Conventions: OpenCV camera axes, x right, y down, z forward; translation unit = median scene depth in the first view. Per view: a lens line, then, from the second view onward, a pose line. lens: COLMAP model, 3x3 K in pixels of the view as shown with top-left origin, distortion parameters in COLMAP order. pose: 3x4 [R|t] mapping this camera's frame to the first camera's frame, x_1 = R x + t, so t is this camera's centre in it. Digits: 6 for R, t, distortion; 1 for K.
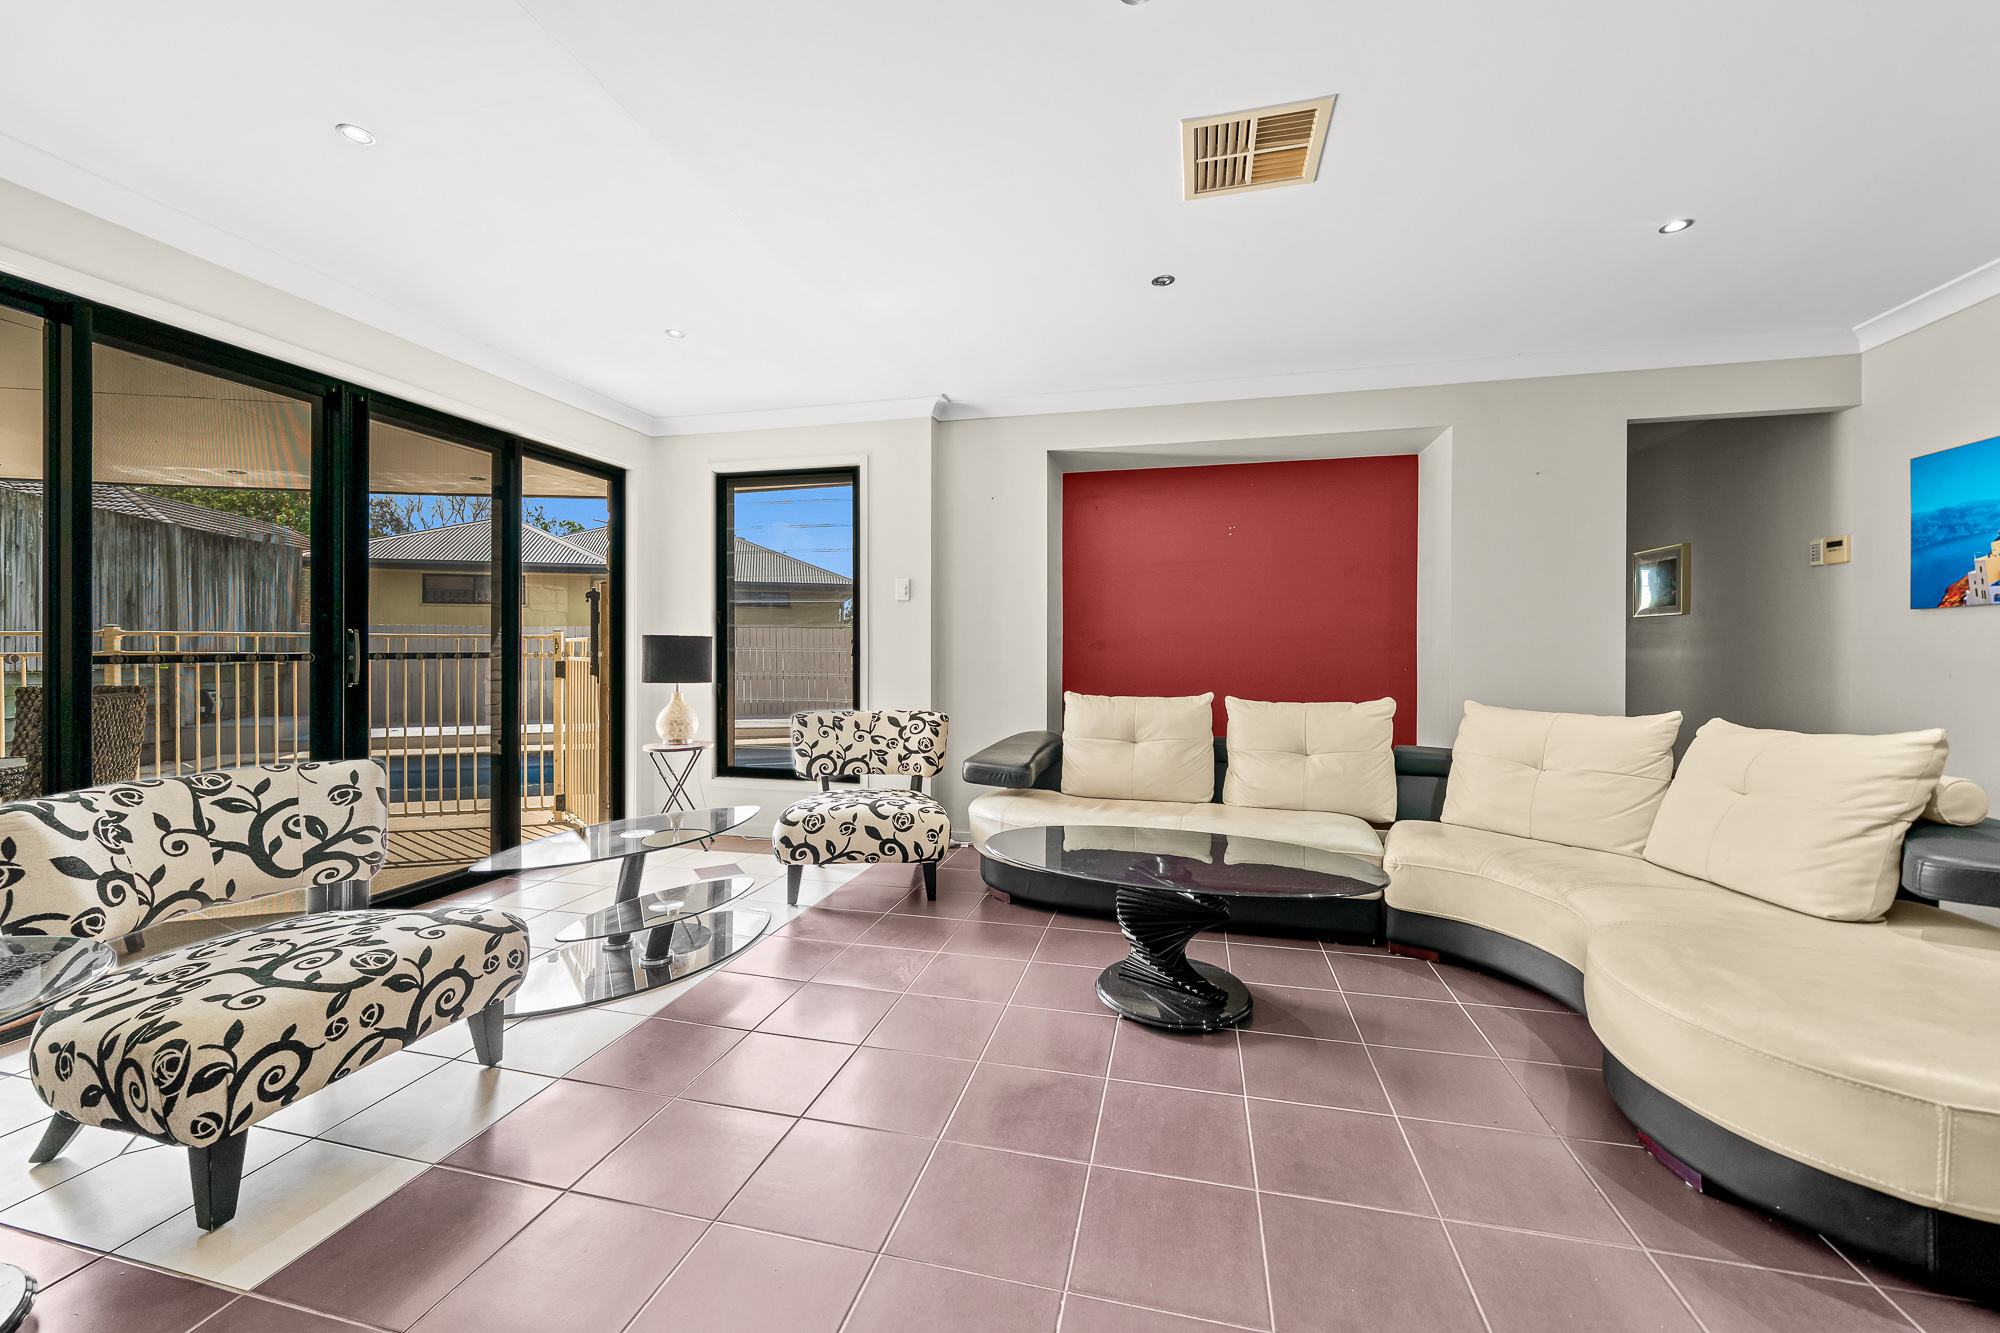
lens RADIAL K [[789.8, 0, 1007.7], [0, 789.8, 653.2], [0, 0, 1]] dist [0.000042, 0.000302]
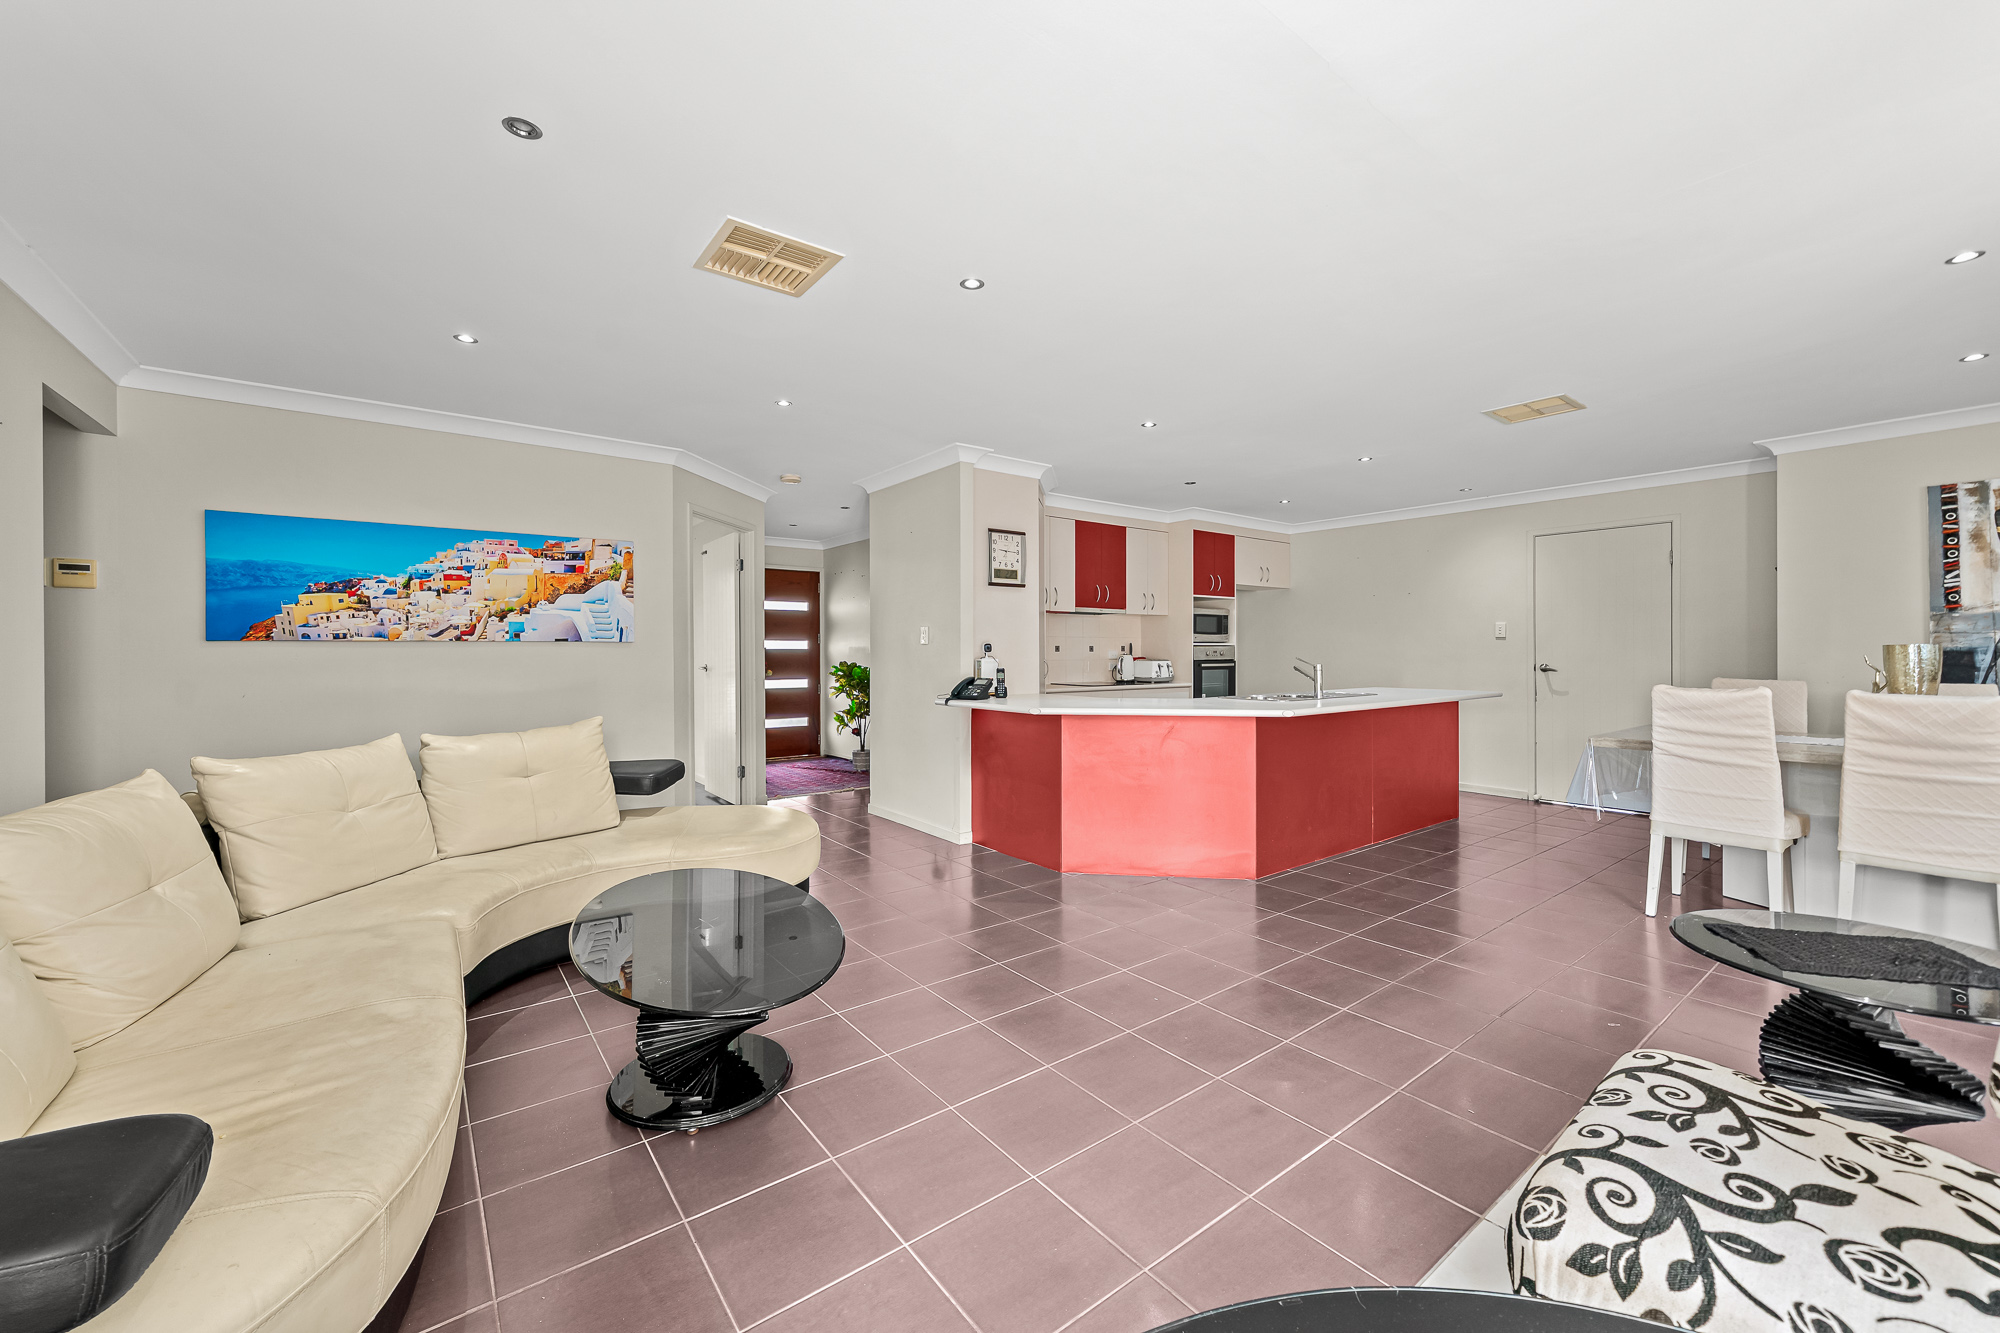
lens RADIAL K [[789.8, 0, 1007.7], [0, 789.8, 653.2], [0, 0, 1]] dist [0.000042, 0.000302]
pose [[-0.820878, -0.006503, 0.571067, -0.404678], [-0.001032, 0.999950, 0.009903, -0.041945], [-0.571103, 0.007540, -0.820844, 1.084552]]
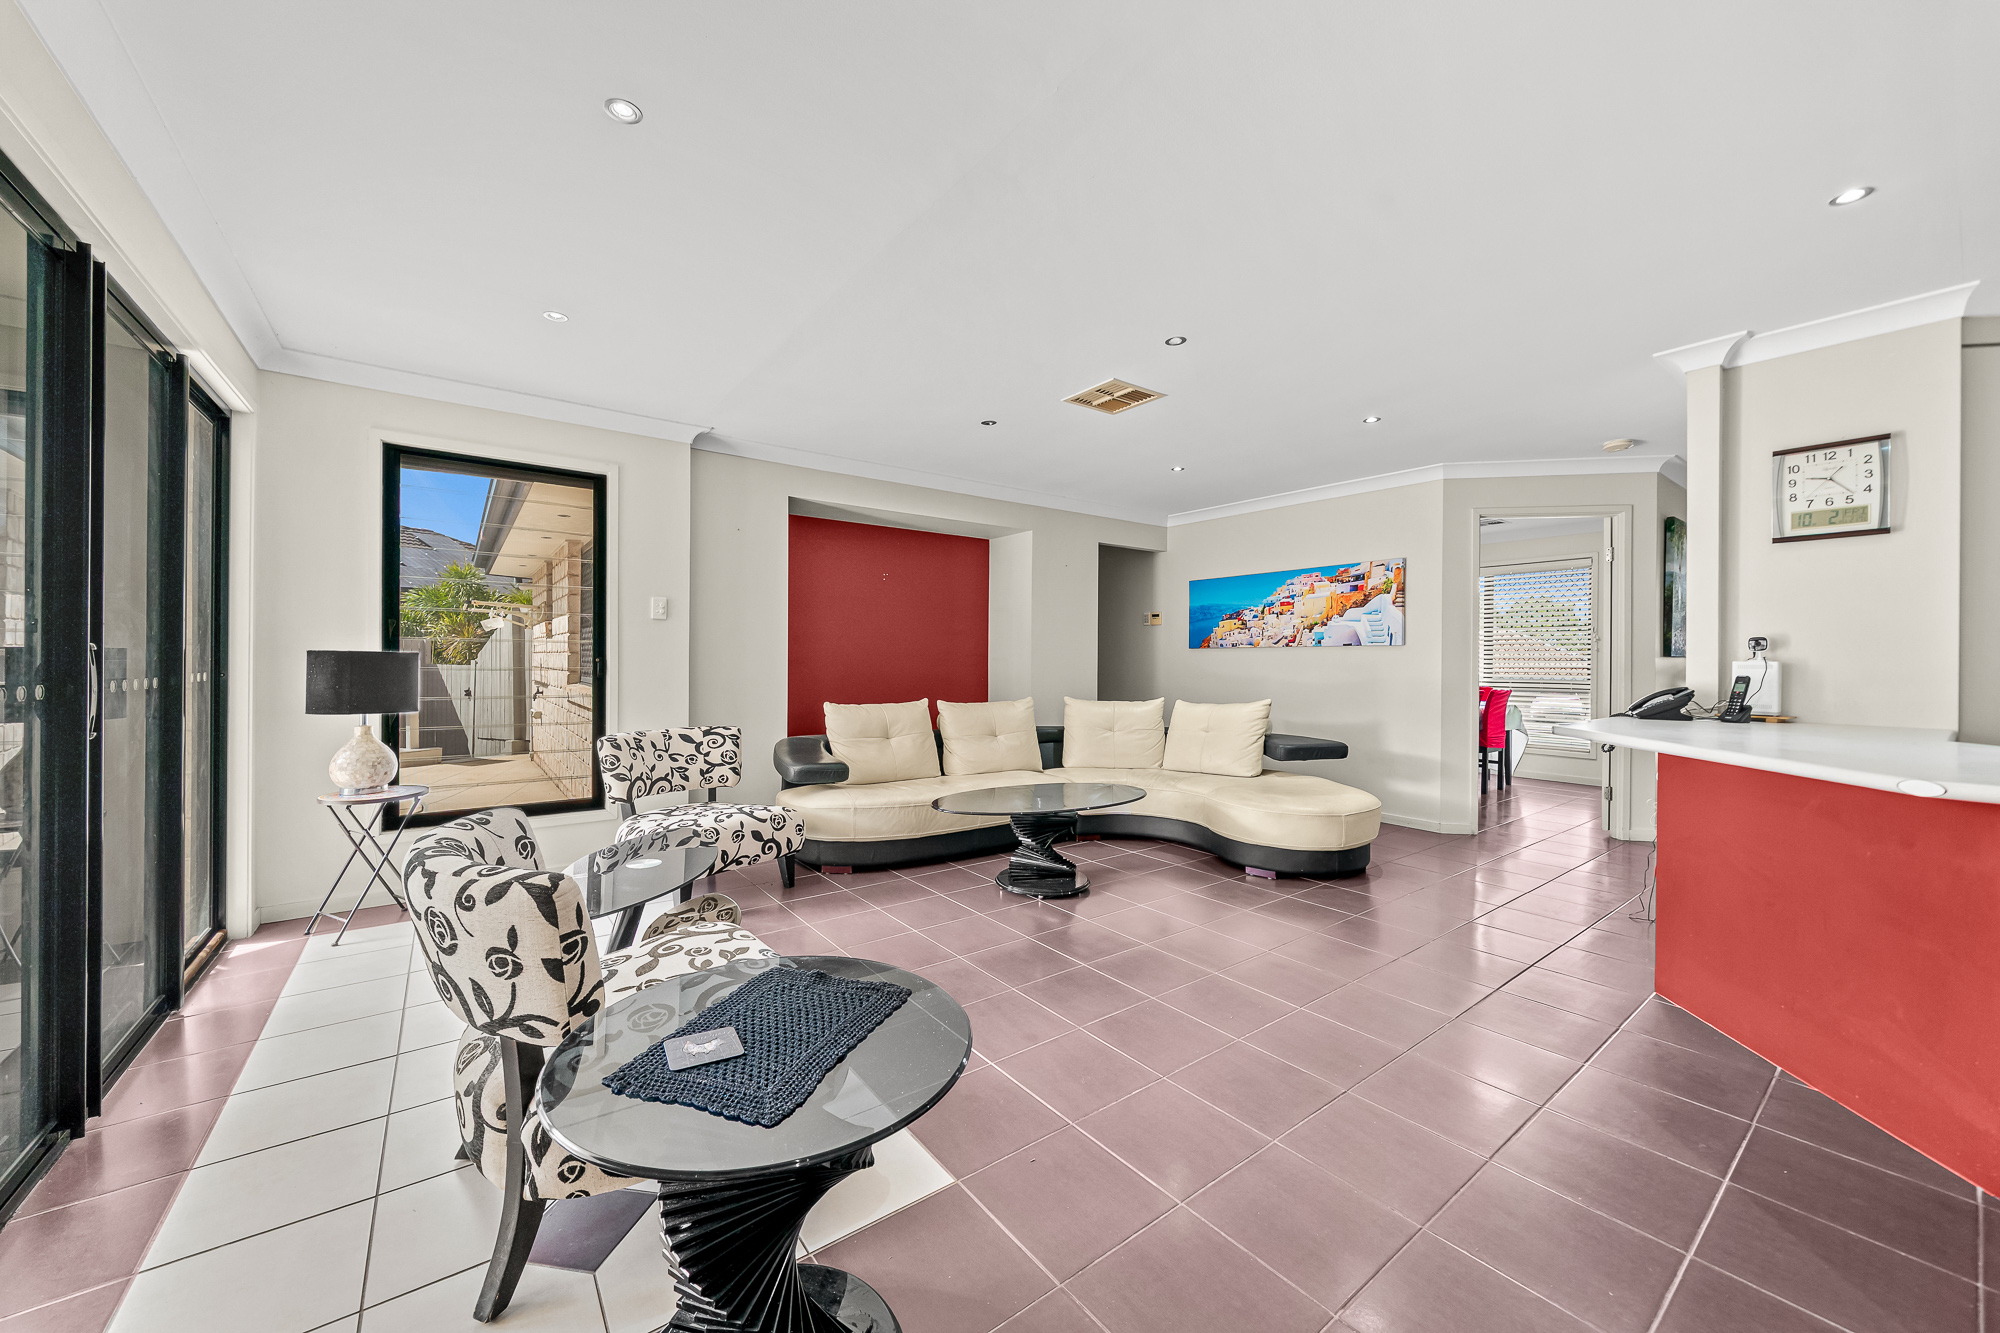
lens RADIAL K [[789.8, 0, 1007.7], [0, 789.8, 653.2], [0, 0, 1]] dist [0.000042, 0.000302]
pose [[0.606010, 0.008523, 0.795411, -0.794856], [-0.001033, 0.999950, -0.009927, -0.016390], [-0.795456, 0.005194, 0.605989, 0.049763]]
